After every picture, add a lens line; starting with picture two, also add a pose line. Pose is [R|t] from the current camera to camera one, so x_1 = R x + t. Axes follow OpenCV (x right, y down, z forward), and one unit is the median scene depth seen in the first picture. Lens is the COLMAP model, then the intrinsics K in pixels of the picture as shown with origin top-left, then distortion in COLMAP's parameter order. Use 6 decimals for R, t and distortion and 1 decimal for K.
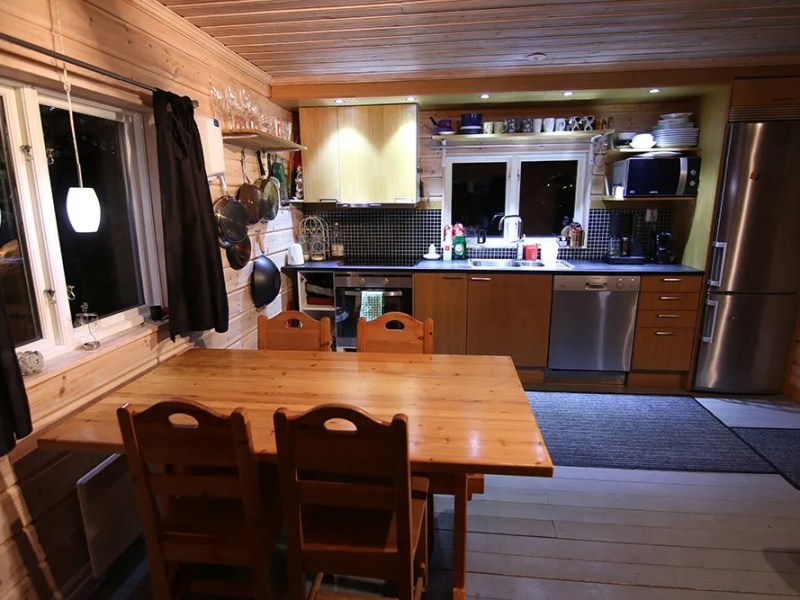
lens RADIAL K [[458.7, 0, 395.9], [0, 458.7, 302.5], [0, 0, 1]] dist [-0.001656, -0.011555]
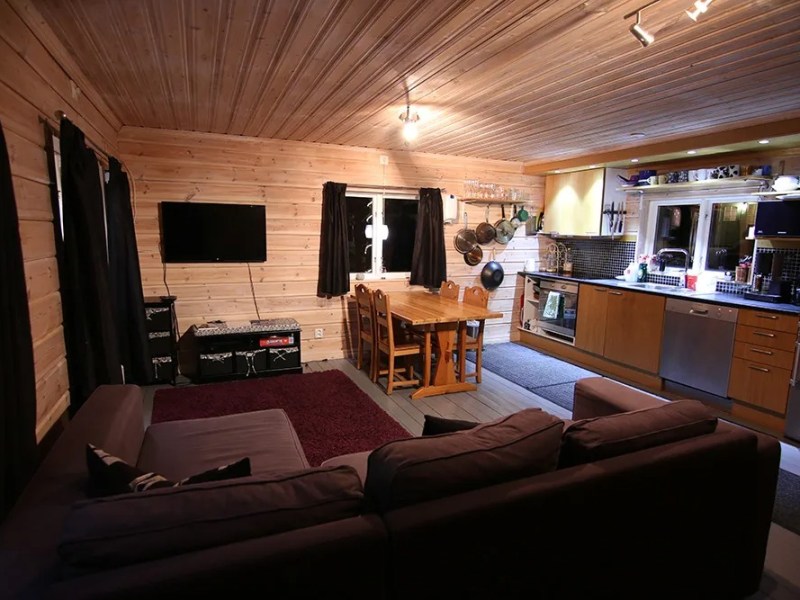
lens RADIAL K [[458.7, 0, 398.7], [0, 458.7, 301.7], [0, 0, 1]] dist [-0.001656, -0.011555]
pose [[0.504404, 0.152624, -0.849872, 0.984957], [-0.209095, 0.976550, 0.051275, 0.036004], [0.837768, 0.151840, 0.524489, -0.223042]]
